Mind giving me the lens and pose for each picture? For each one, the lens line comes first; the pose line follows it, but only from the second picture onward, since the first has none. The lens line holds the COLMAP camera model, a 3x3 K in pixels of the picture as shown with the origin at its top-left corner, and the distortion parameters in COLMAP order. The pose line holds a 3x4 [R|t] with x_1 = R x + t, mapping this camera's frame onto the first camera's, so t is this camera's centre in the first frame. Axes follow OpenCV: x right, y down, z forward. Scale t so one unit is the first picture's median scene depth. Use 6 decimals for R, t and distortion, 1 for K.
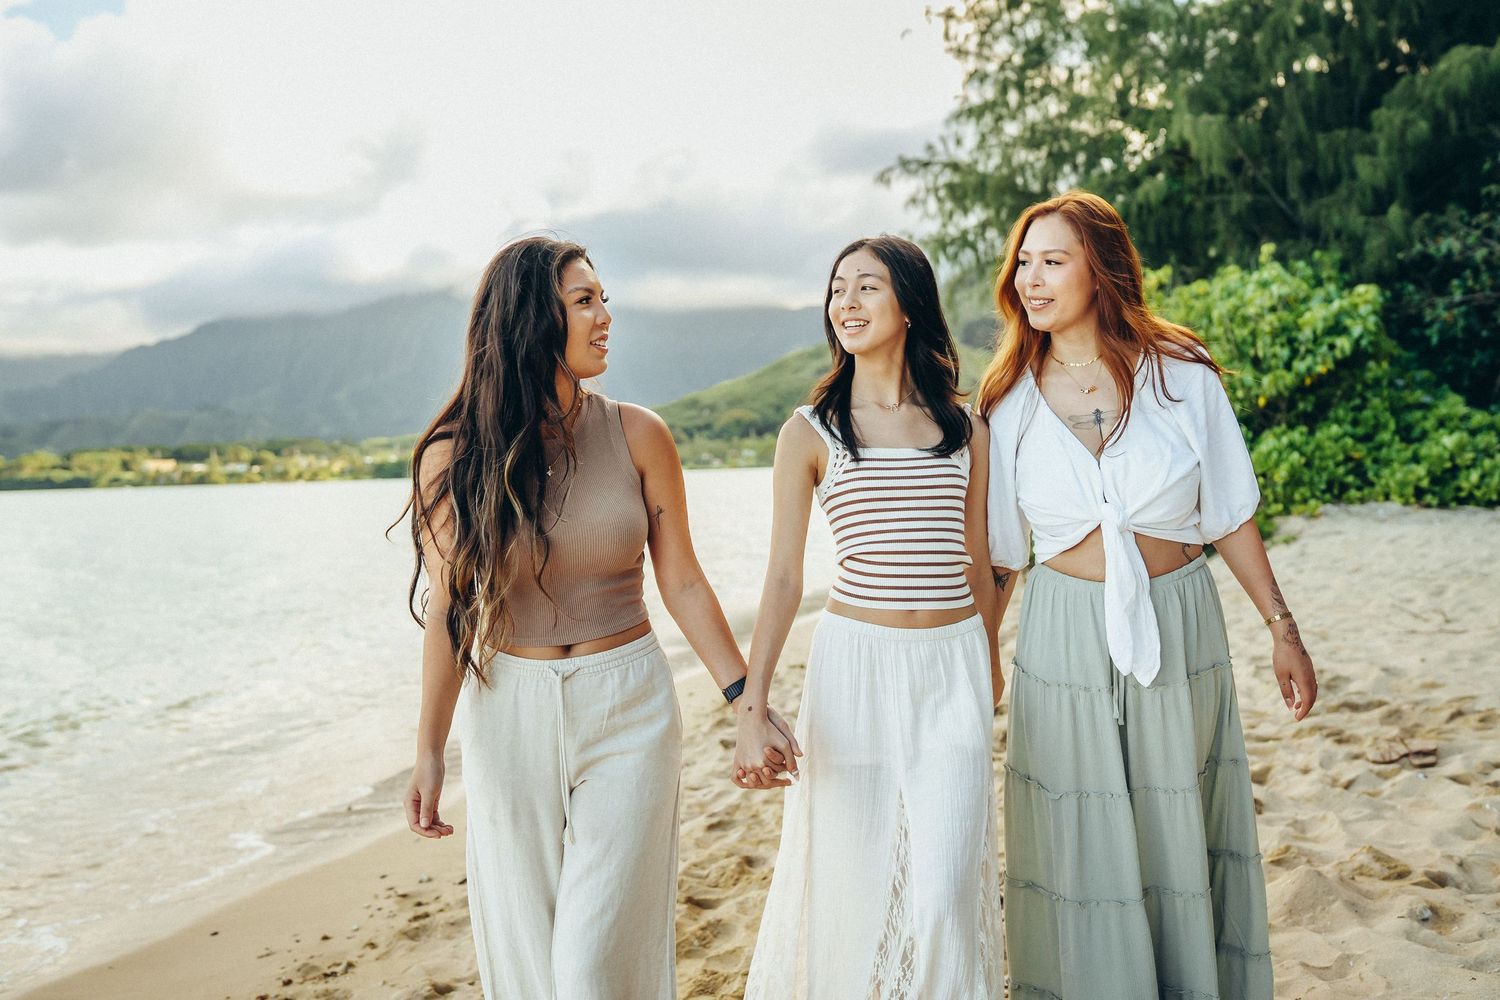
lens RADIAL K [[1516.4, 0, 750.0], [0, 1516.4, 500.0], [0, 0, 1]] dist [0.000245, 0.000558]
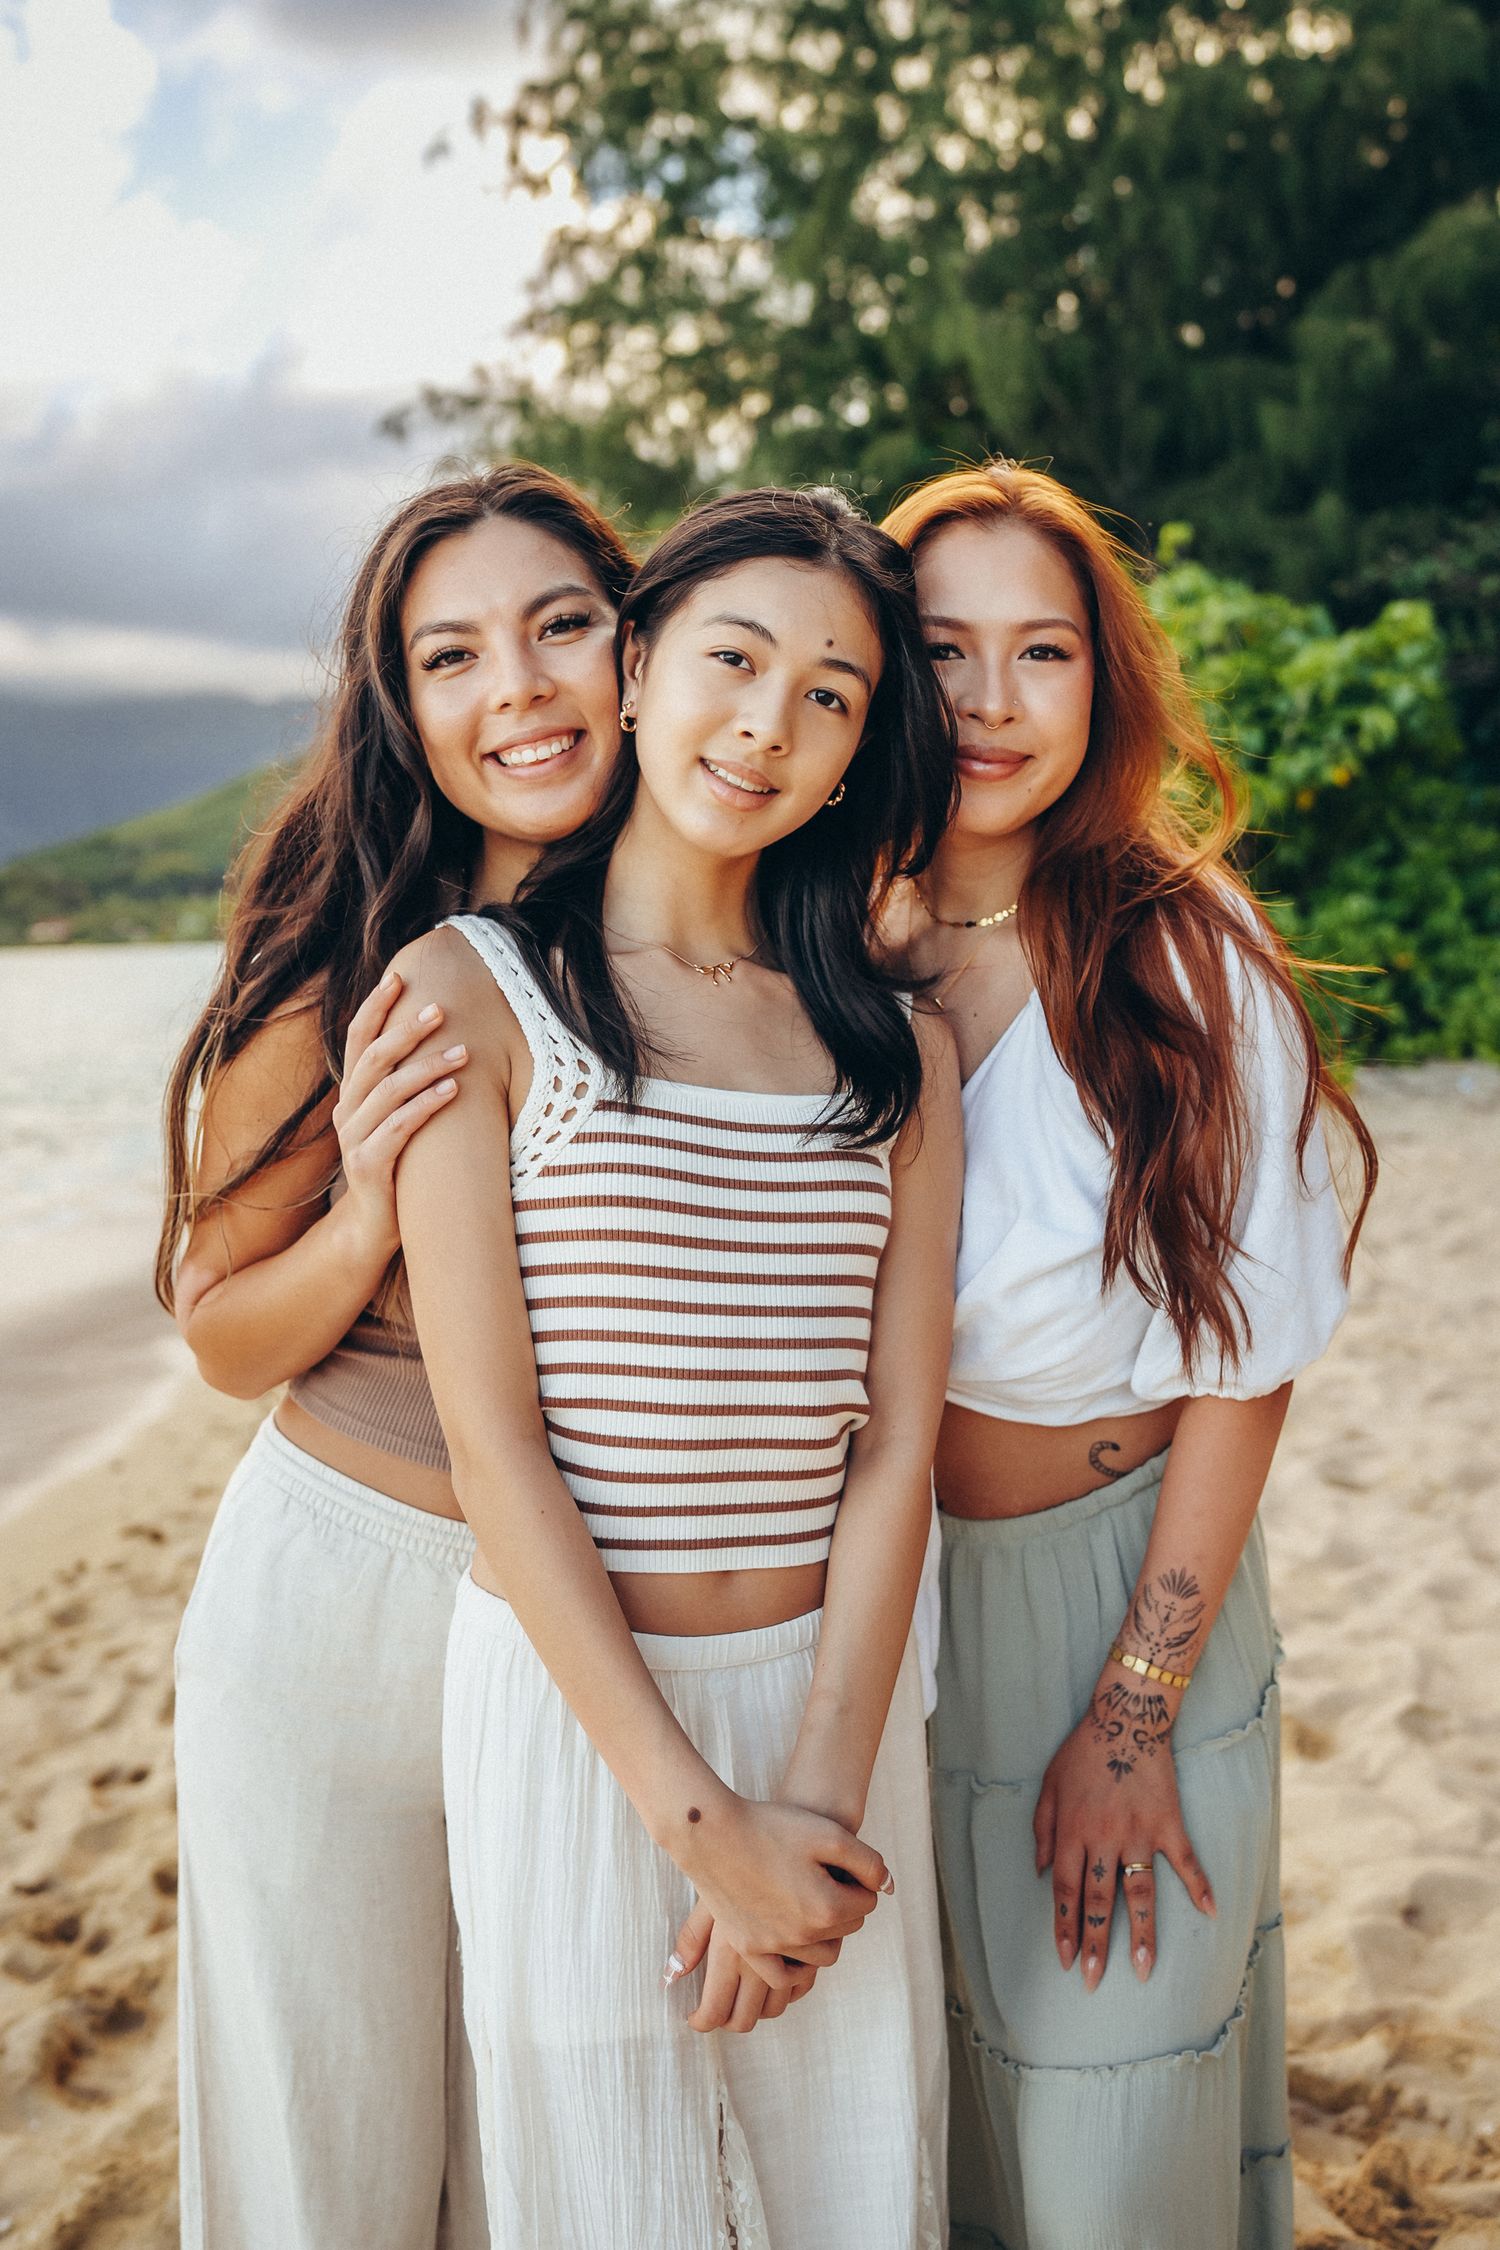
lens RADIAL K [[2232.8, 0, 750.0], [0, 2232.8, 1125.0], [0, 0, 1]] dist [-0.140001, 0.000738]
pose [[0.970548, -0.014122, 0.240494, 0.036996], [-0.000372, 0.998191, 0.060115, -0.019038], [-0.240908, -0.058433, 0.968787, 0.369553]]
